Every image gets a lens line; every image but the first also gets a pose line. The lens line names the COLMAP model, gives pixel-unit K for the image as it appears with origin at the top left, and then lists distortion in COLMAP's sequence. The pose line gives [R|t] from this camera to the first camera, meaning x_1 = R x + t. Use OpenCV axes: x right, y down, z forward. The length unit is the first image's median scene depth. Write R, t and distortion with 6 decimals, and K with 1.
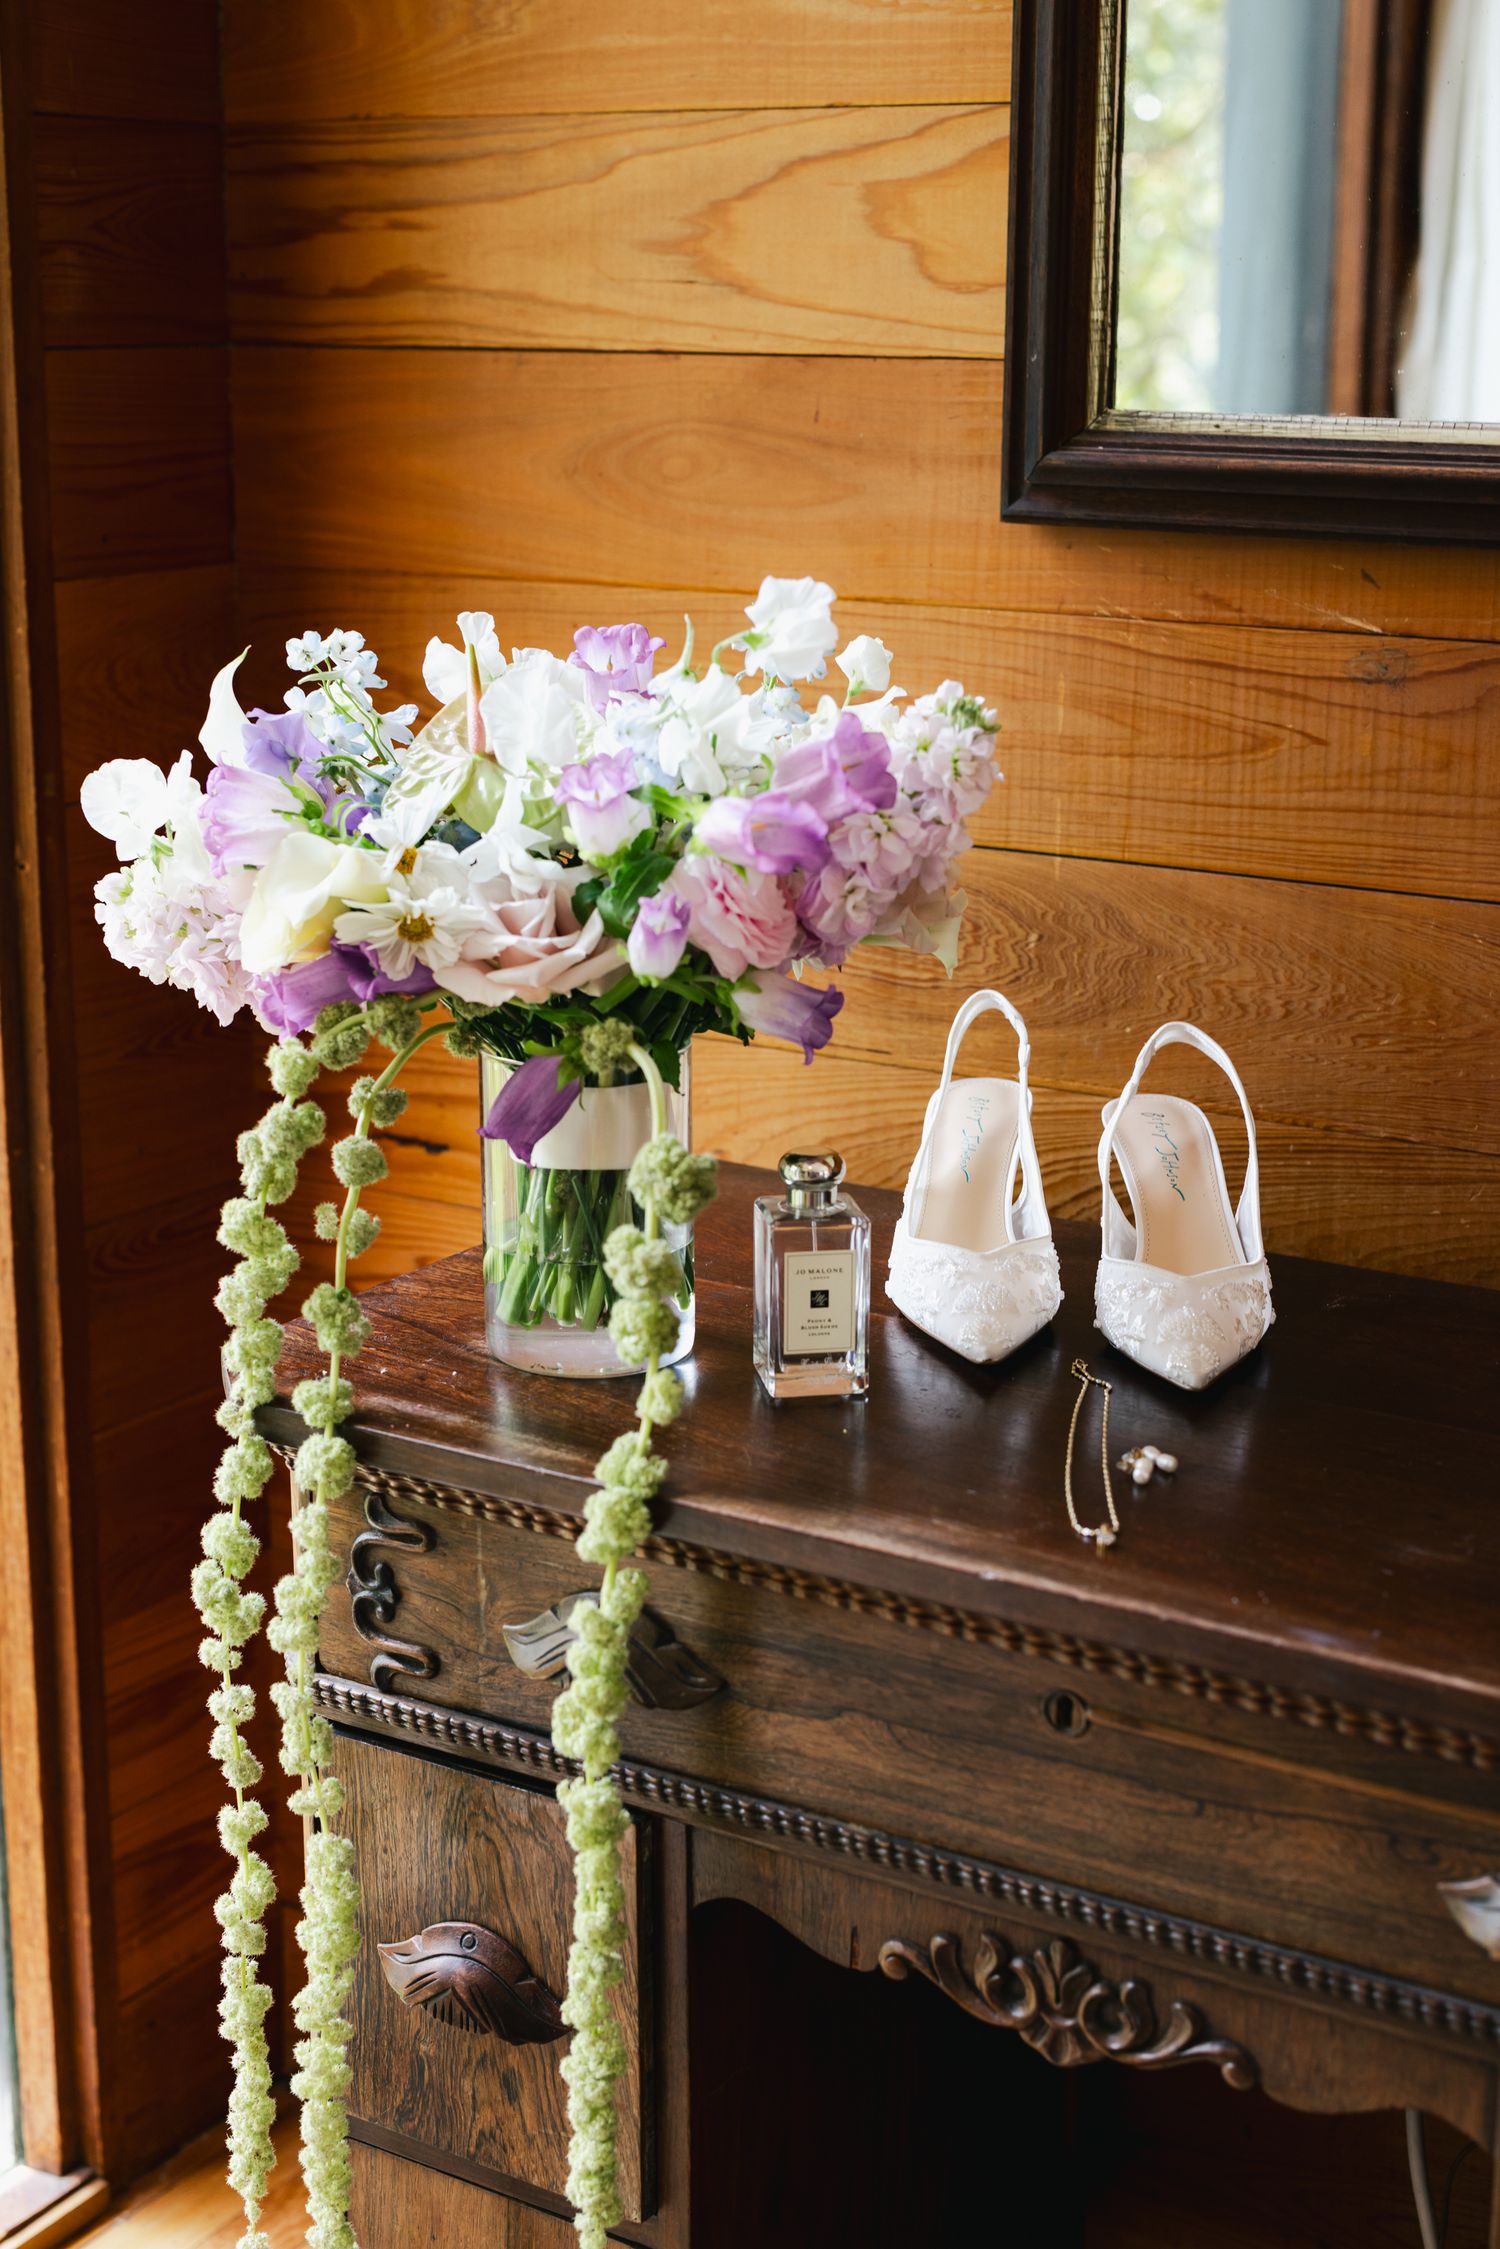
lens RADIAL K [[3278.9, 0, 750.0], [0, 3278.9, 1124.5], [0, 0, 1]] dist [-0.000321, 0.019337]
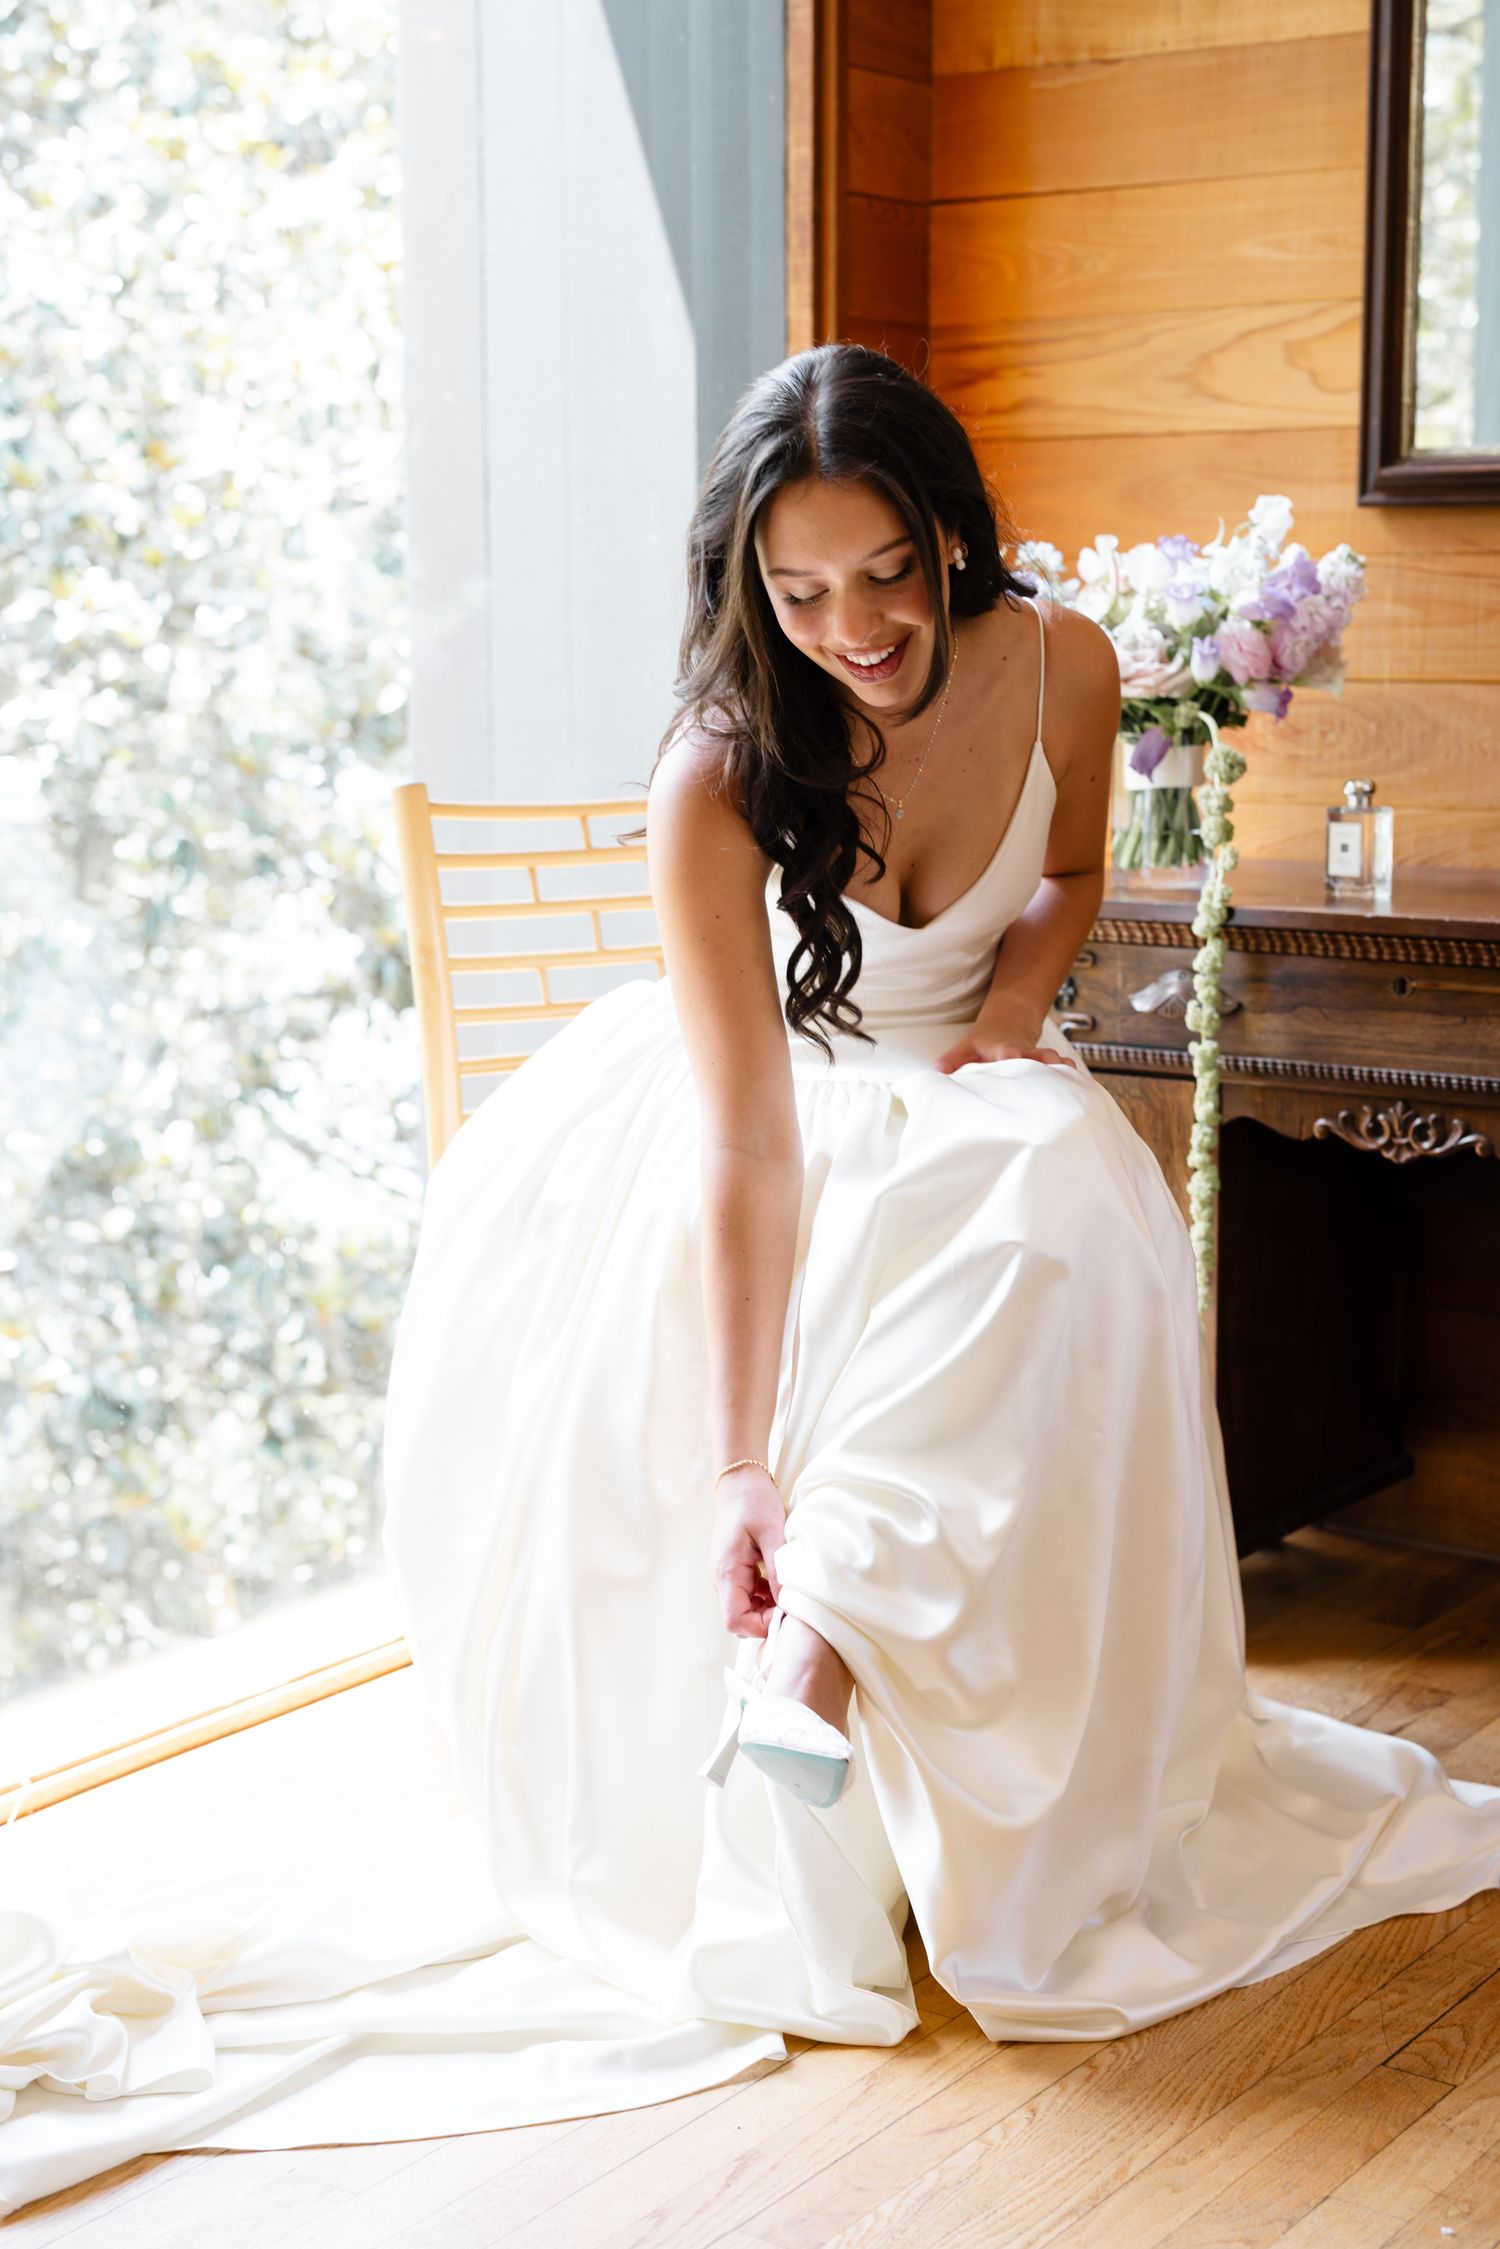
lens RADIAL K [[3278.9, 0, 750.0], [0, 3278.9, 1124.5], [0, 0, 1]] dist [-0.000321, 0.019337]
pose [[0.996864, 0.002831, -0.079082, -0.131663], [-0.009897, 0.995974, -0.089095, 0.369225], [0.078511, 0.089598, 0.992879, -0.961259]]
